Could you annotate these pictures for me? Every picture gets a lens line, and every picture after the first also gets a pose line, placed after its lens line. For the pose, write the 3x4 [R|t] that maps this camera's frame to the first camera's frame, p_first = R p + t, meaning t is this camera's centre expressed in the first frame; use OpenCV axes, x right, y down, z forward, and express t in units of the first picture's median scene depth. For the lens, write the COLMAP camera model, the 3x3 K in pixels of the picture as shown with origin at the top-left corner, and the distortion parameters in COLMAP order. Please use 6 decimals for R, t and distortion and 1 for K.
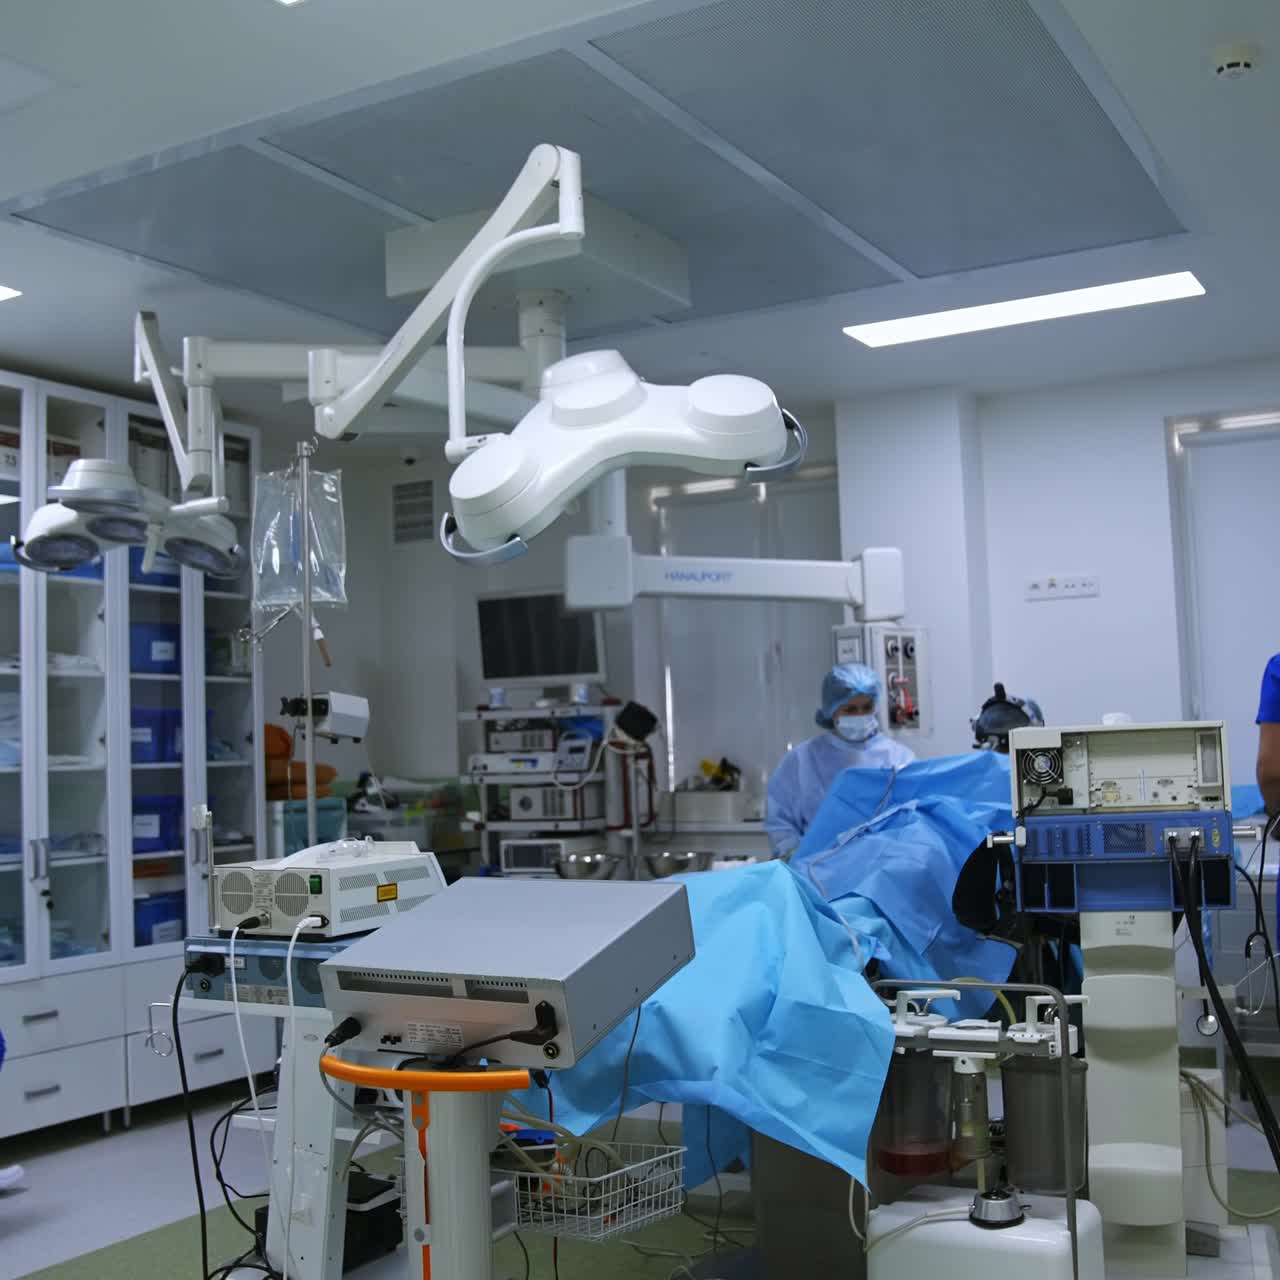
lens RADIAL K [[1574.8, 0, 640.0], [0, 1574.8, 640.0], [0, 0, 1]] dist [-0.141691, 0.013389]
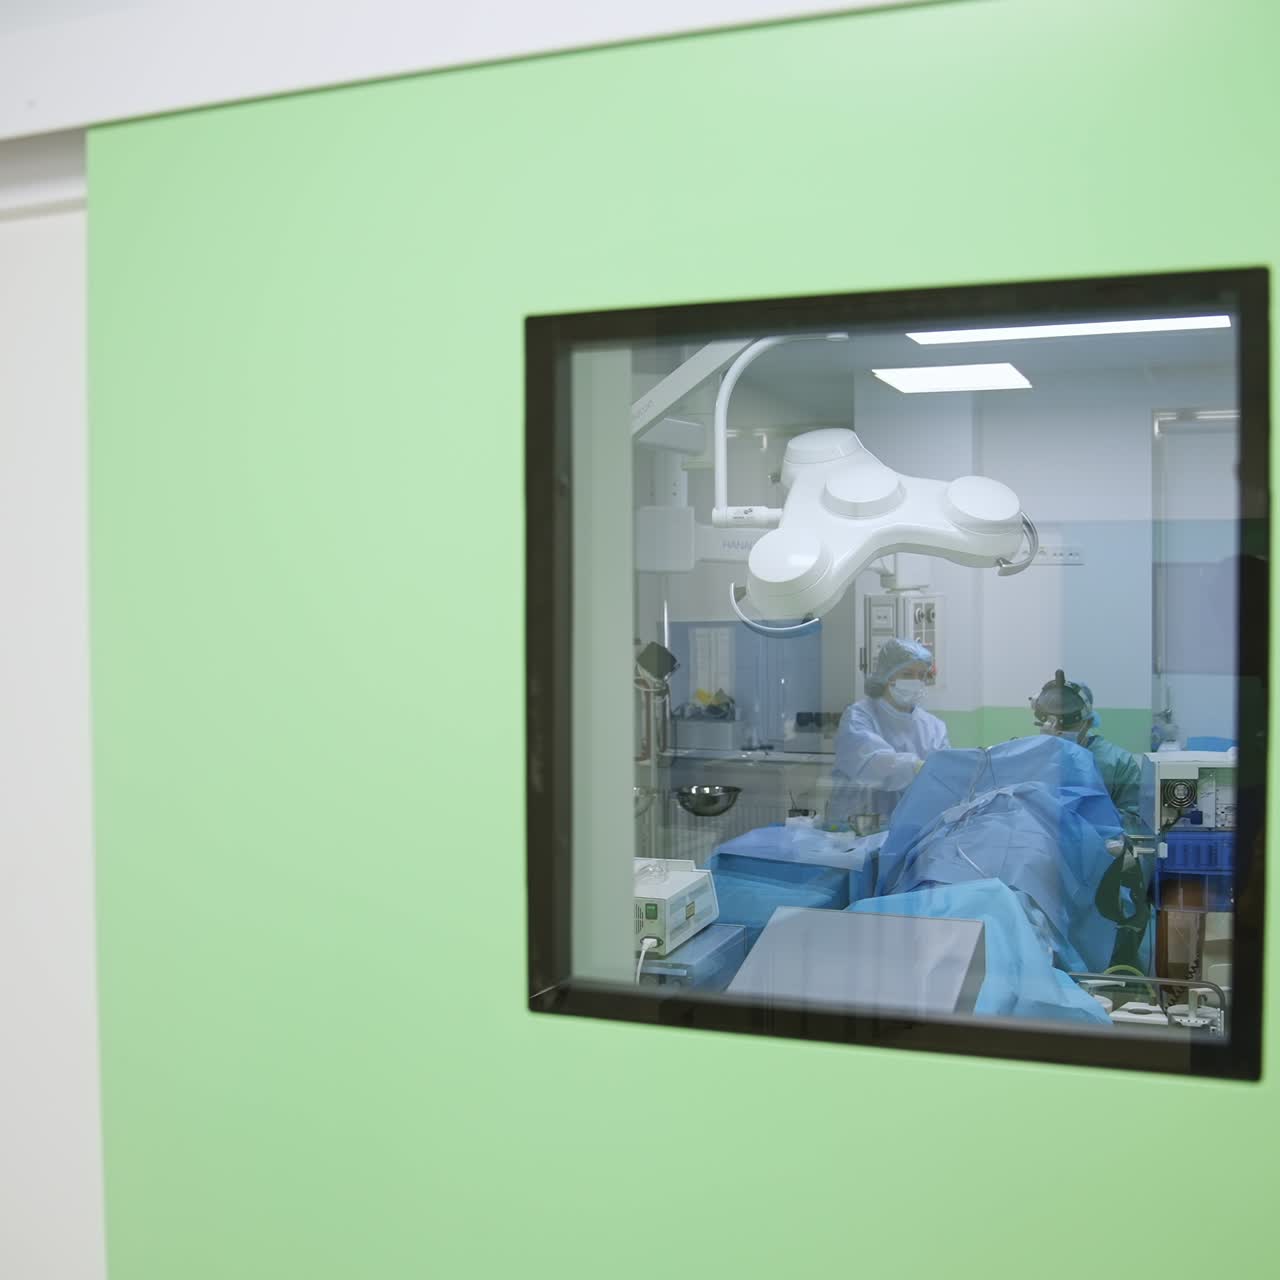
lens RADIAL K [[1574.8, 0, 640.0], [0, 1574.8, 640.0], [0, 0, 1]] dist [-0.141691, 0.013389]
pose [[0.990767, 0.022886, 0.133630, -0.330032], [-0.036422, 0.994346, 0.099744, -0.145130], [-0.130591, -0.103690, 0.985999, -0.134101]]
